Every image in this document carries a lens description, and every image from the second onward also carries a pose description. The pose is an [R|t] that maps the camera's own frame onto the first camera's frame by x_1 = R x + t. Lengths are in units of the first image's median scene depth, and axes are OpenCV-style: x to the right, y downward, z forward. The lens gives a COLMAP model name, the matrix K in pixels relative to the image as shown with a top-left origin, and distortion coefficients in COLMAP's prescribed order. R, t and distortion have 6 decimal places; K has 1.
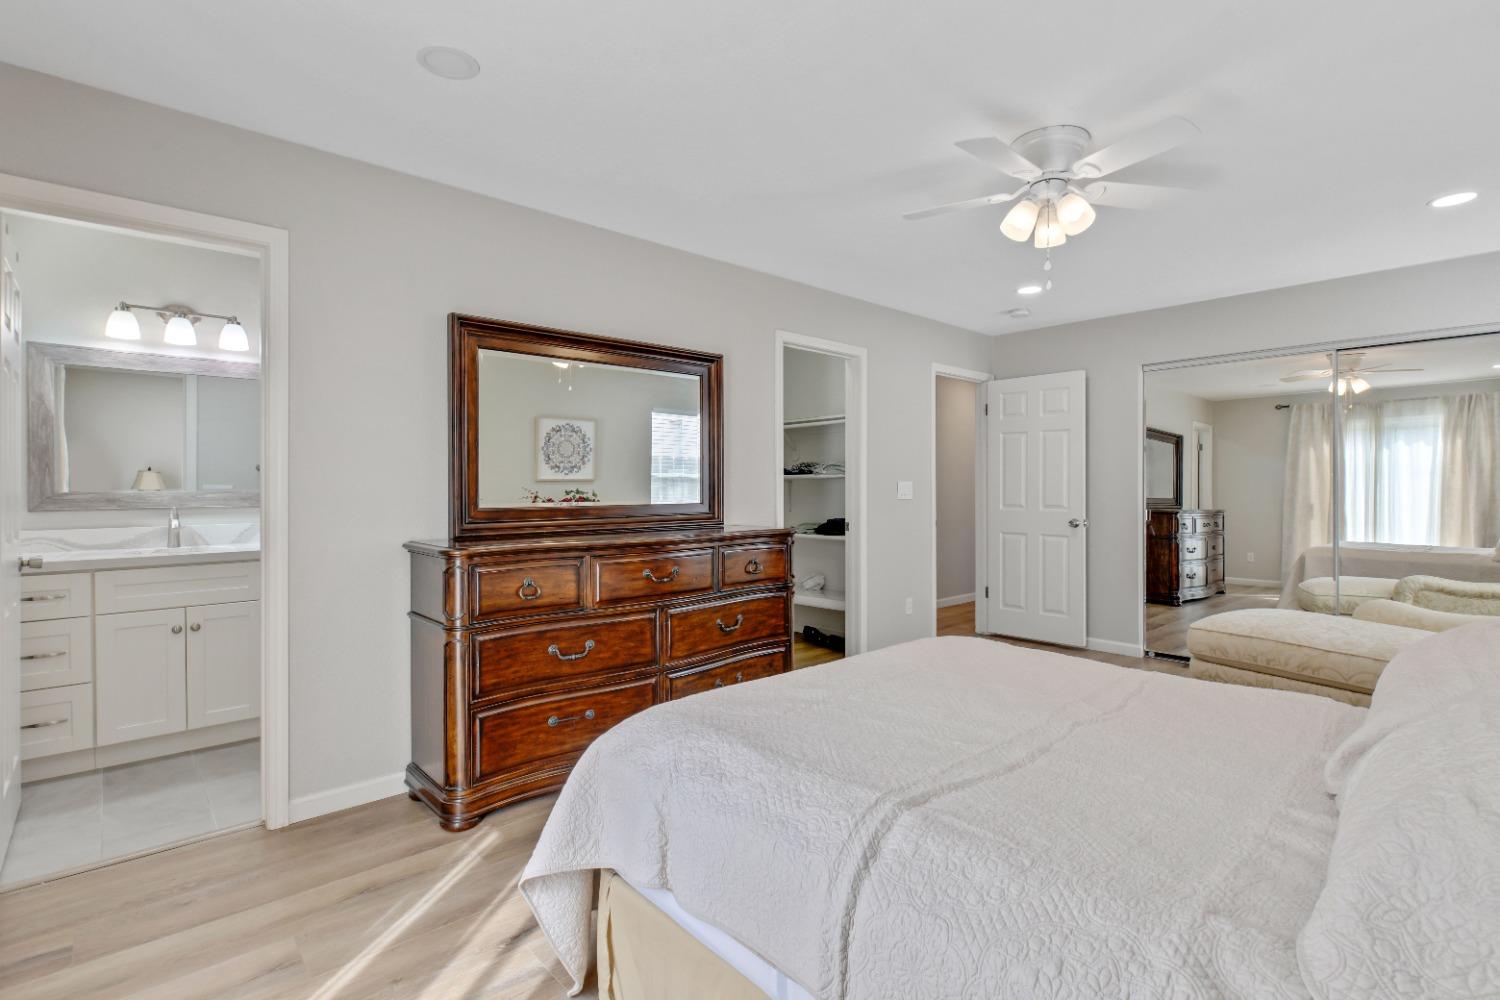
lens RADIAL K [[720.8, 0, 749.6], [0, 720.8, 492.7], [0, 0, 1]] dist [-0.000512, -0.000637]
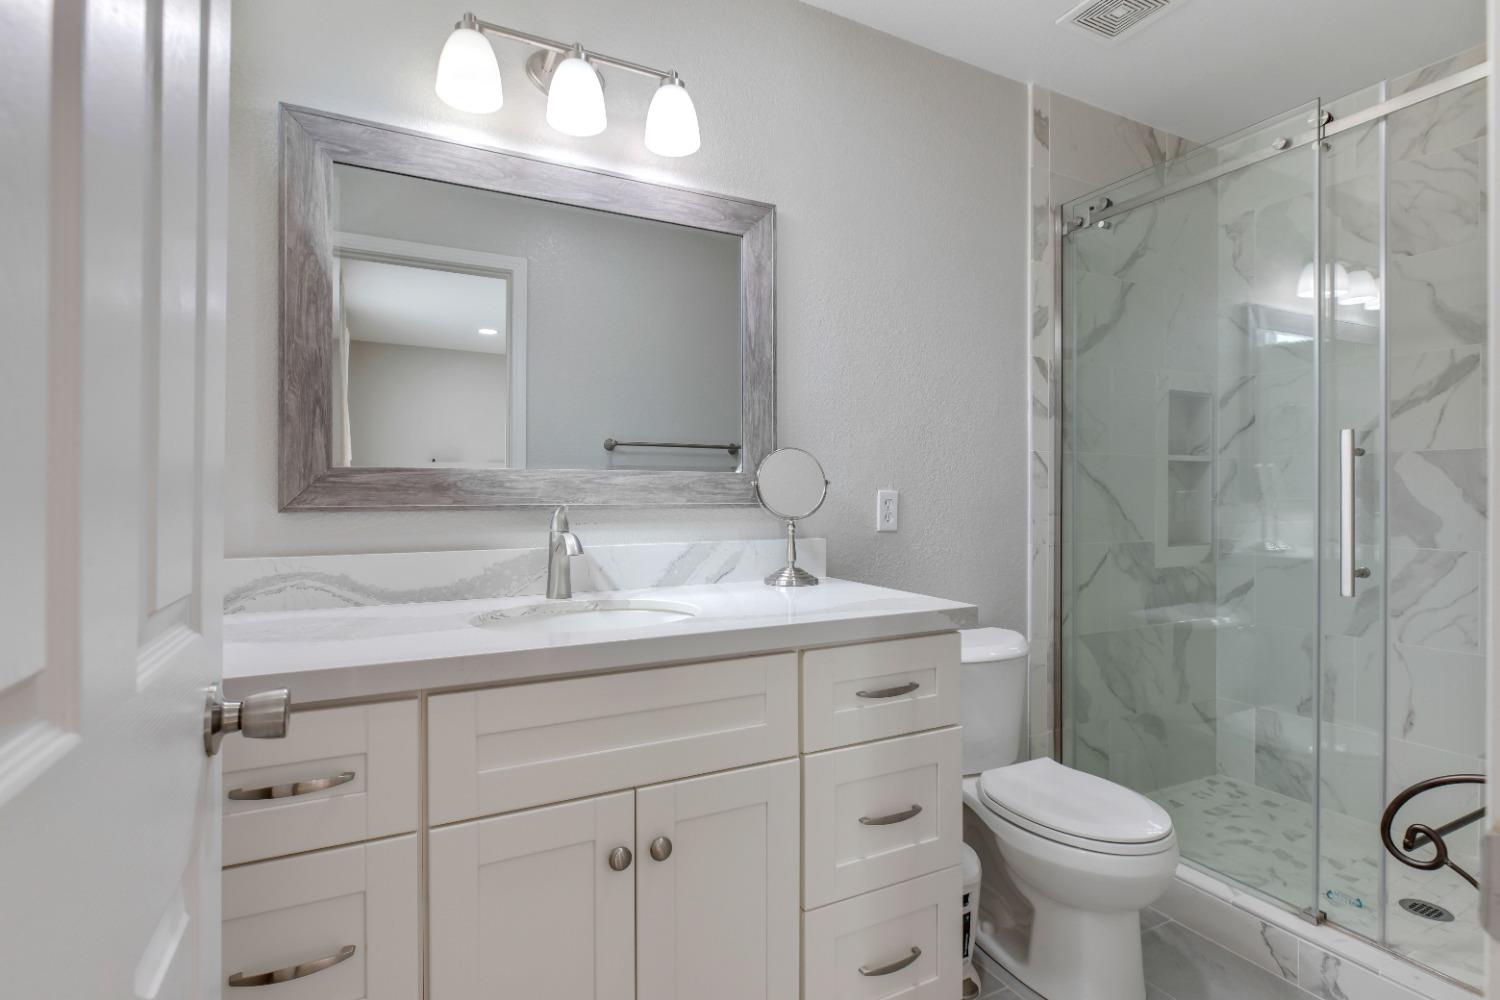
lens RADIAL K [[756.1, 0, 750.2], [0, 756.1, 494.7], [0, 0, 1]] dist [-0.000226, -0.000131]
pose [[0.964526, 0.004621, -0.263948, -0.618111], [-0.005771, 0.999977, -0.003582, 0.016550], [0.263925, 0.004978, 0.964530, 0.643721]]
